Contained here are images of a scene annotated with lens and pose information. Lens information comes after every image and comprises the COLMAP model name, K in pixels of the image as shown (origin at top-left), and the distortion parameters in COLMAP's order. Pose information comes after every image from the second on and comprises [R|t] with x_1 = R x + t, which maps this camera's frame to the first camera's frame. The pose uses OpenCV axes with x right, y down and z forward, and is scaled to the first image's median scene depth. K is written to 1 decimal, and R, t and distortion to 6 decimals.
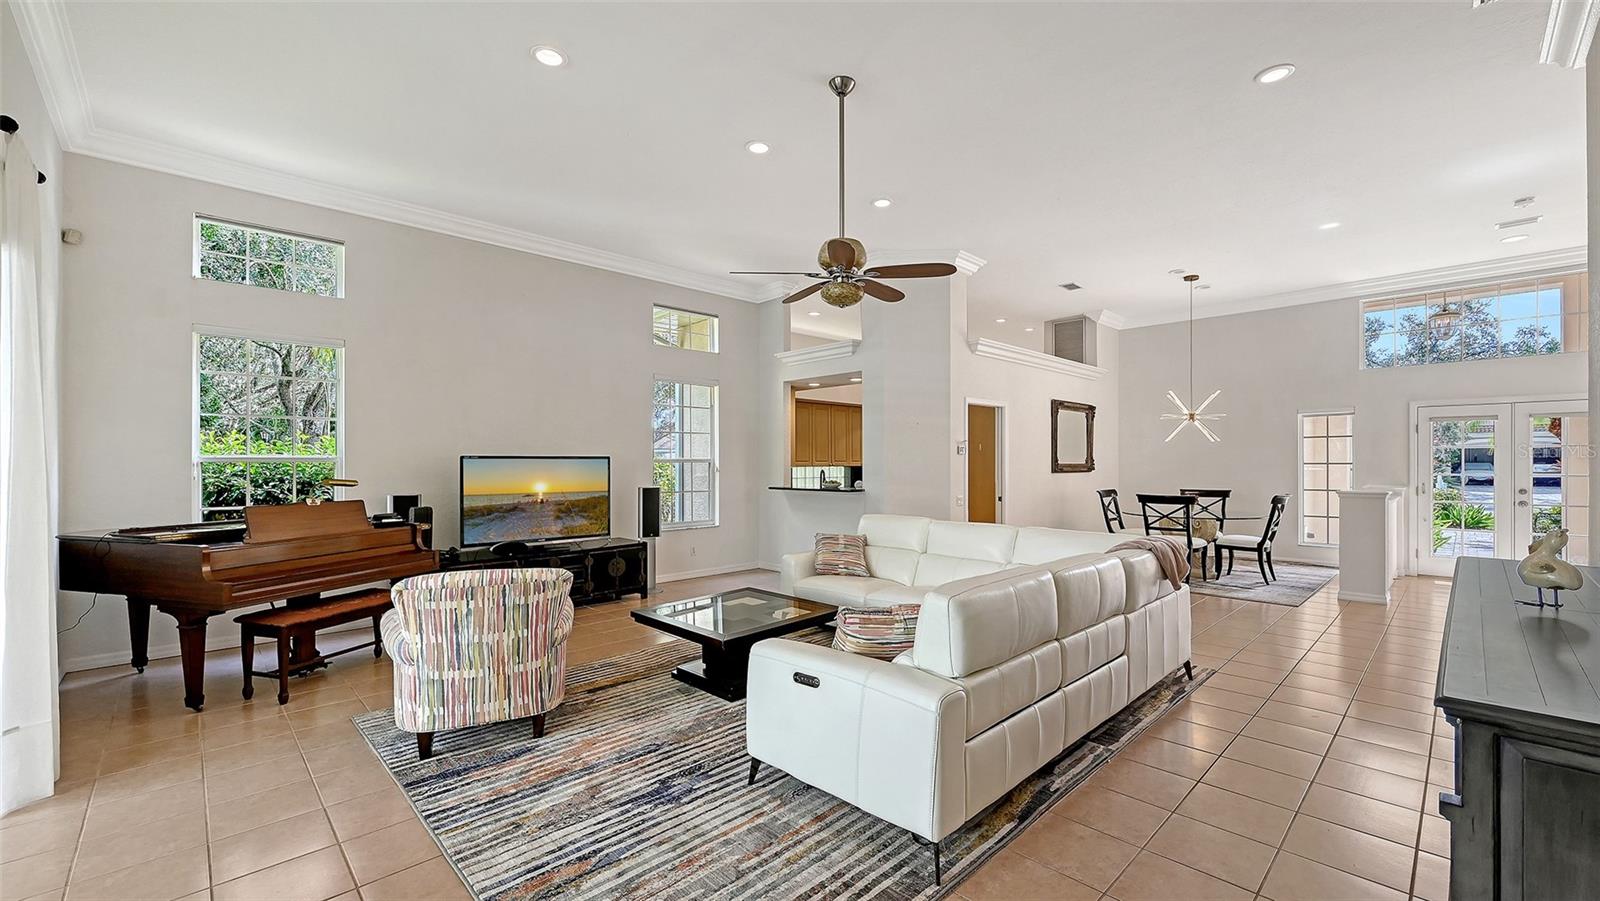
lens RADIAL K [[642.6, 0, 798.1], [0, 642.6, 456.7], [0, 0, 1]] dist [-0.000378, 0.000563]
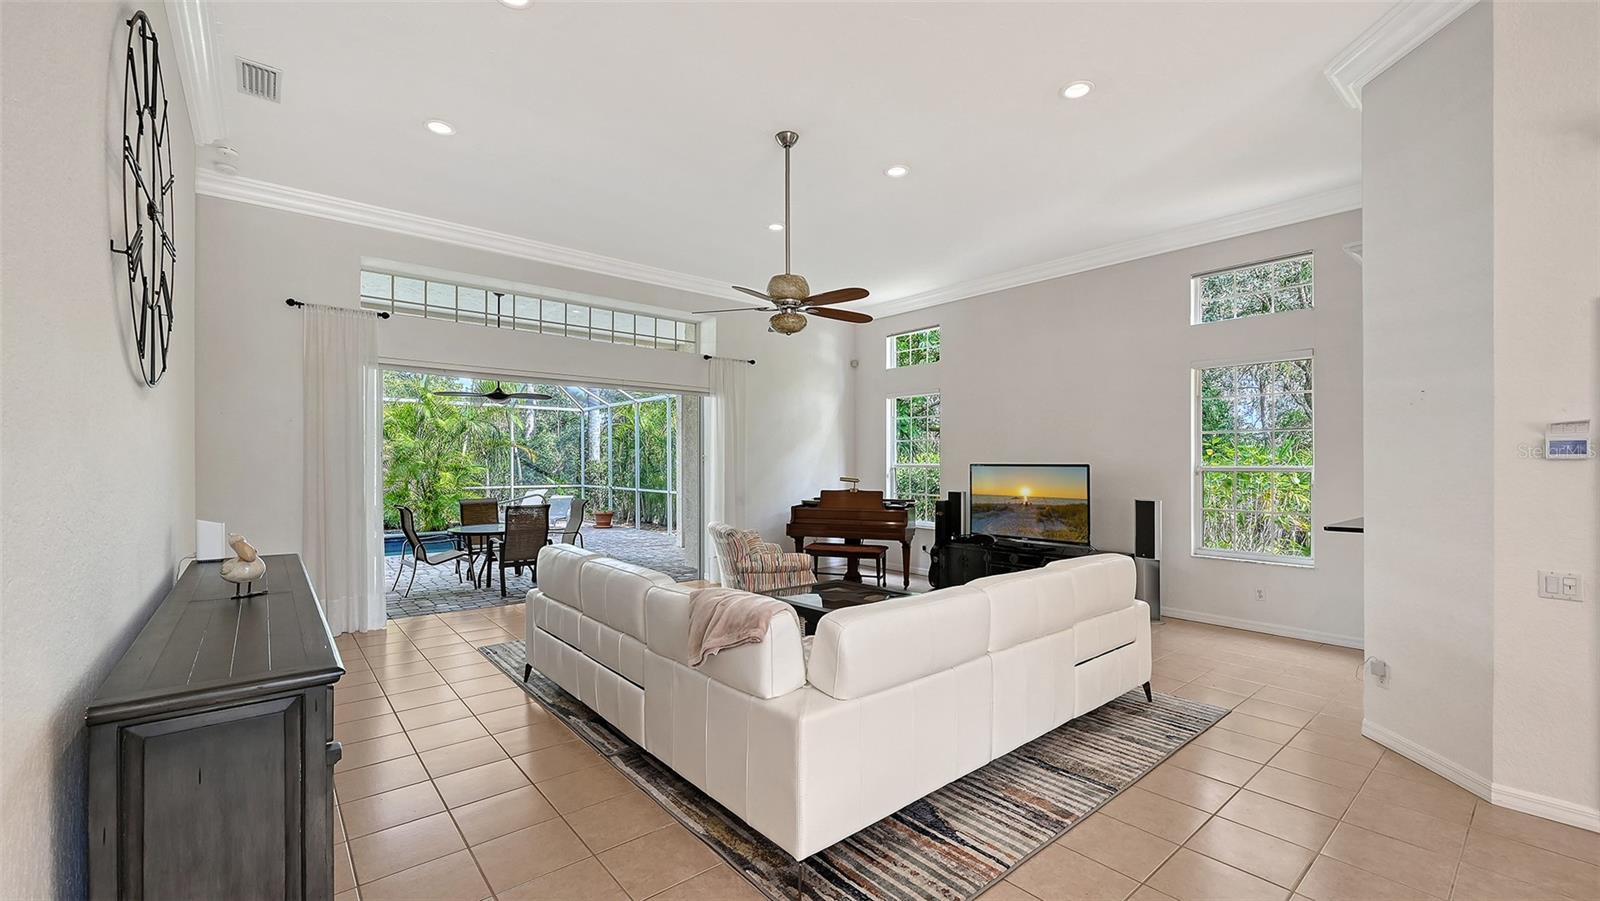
lens RADIAL K [[642.6, 0, 808.5], [0, 642.6, 474.7], [0, 0, 1]] dist [-0.000378, 0.000563]
pose [[-0.056081, 0.019377, -0.998238, 0.725763], [0.005615, 0.999802, 0.019092, -0.005089], [0.998410, -0.004535, -0.056179, 0.671891]]
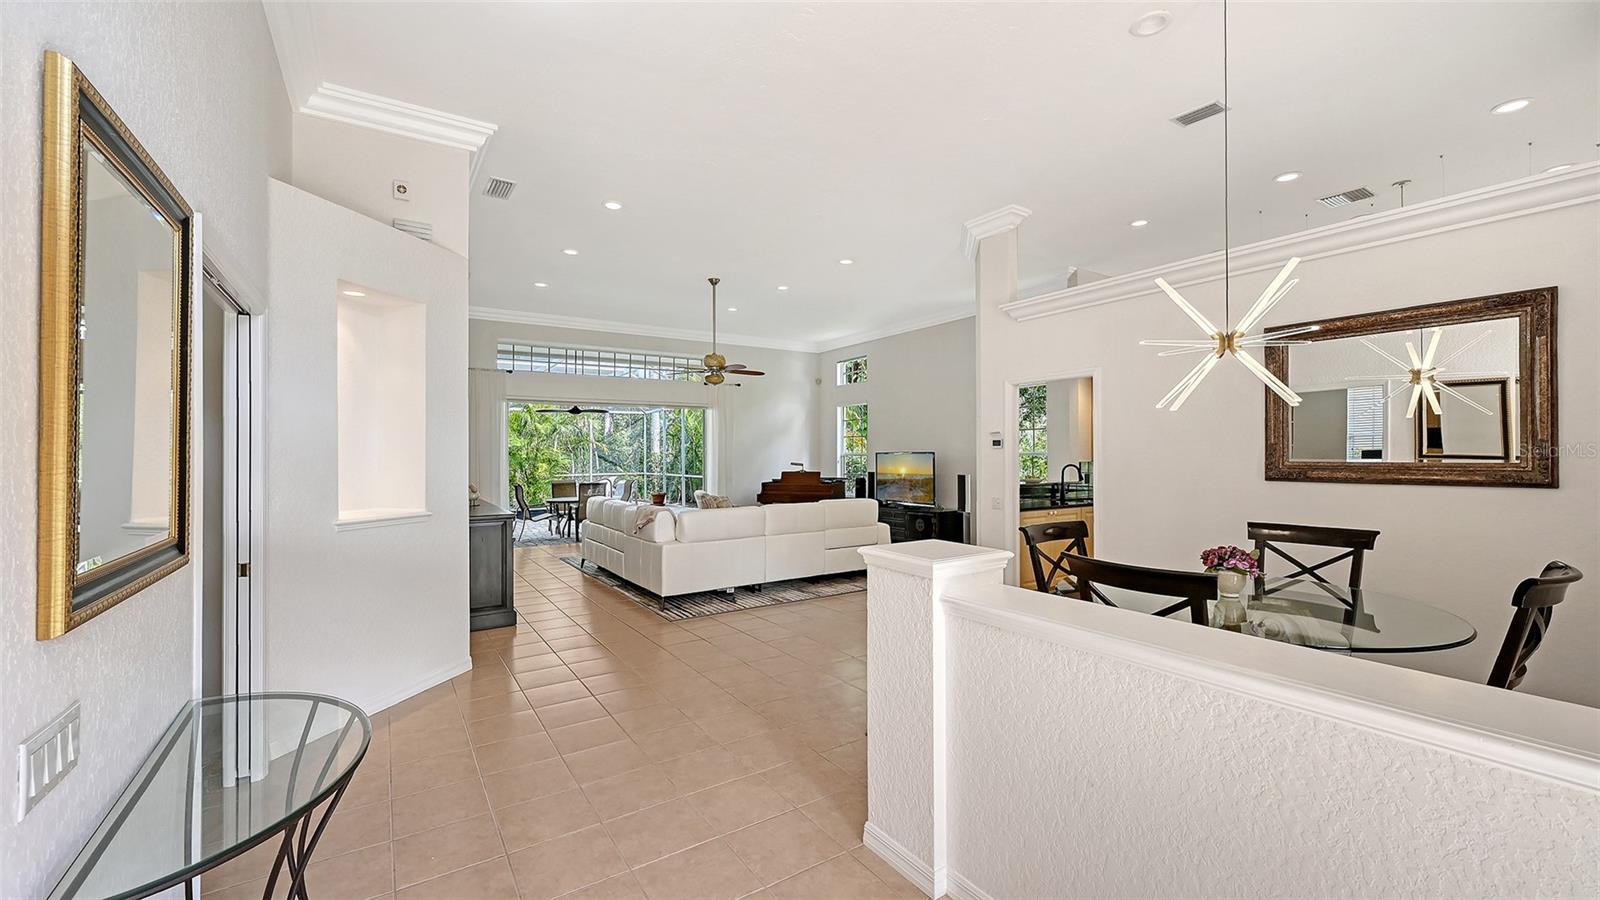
lens RADIAL K [[642.6, 0, 800.4], [0, 642.6, 447.2], [0, 0, 1]] dist [-0.000378, 0.000563]
pose [[-0.185638, -0.006552, -0.982596, 1.289656], [0.018042, 0.999786, -0.010075, -0.001428], [0.982453, -0.019598, -0.185480, 1.028577]]
